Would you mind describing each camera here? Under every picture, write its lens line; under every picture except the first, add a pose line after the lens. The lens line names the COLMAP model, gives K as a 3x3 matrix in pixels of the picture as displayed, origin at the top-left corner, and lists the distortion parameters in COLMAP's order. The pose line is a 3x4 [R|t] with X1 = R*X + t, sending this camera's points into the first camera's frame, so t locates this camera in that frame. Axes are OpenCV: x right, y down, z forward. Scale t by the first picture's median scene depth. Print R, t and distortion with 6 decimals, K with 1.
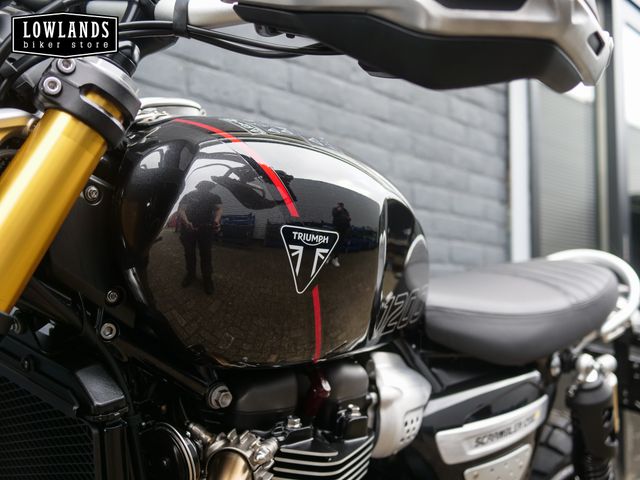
lens RADIAL K [[733.9, 0, 320.0], [0, 733.9, 240.0], [0, 0, 1]] dist [-0.018370, -0.003105]
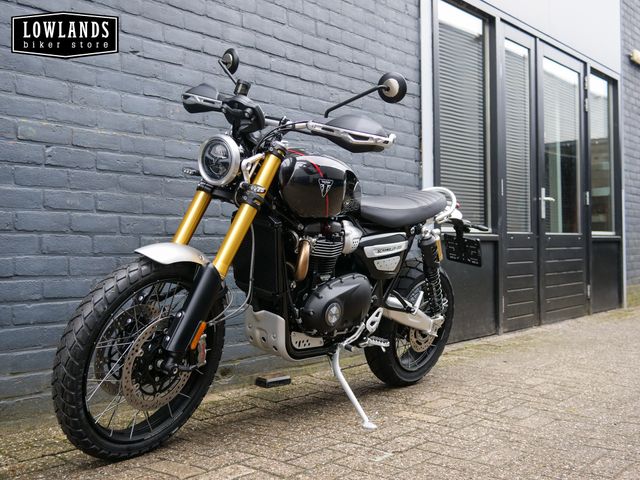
lens RADIAL K [[737.7, 0, 314.8], [0, 737.7, 239.8], [0, 0, 1]] dist [0.000341, -0.009593]
pose [[0.999240, -0.019622, 0.033688, -0.148958], [0.017226, 0.997398, 0.070009, 0.019587], [-0.034974, -0.069375, 0.996977, -2.076816]]
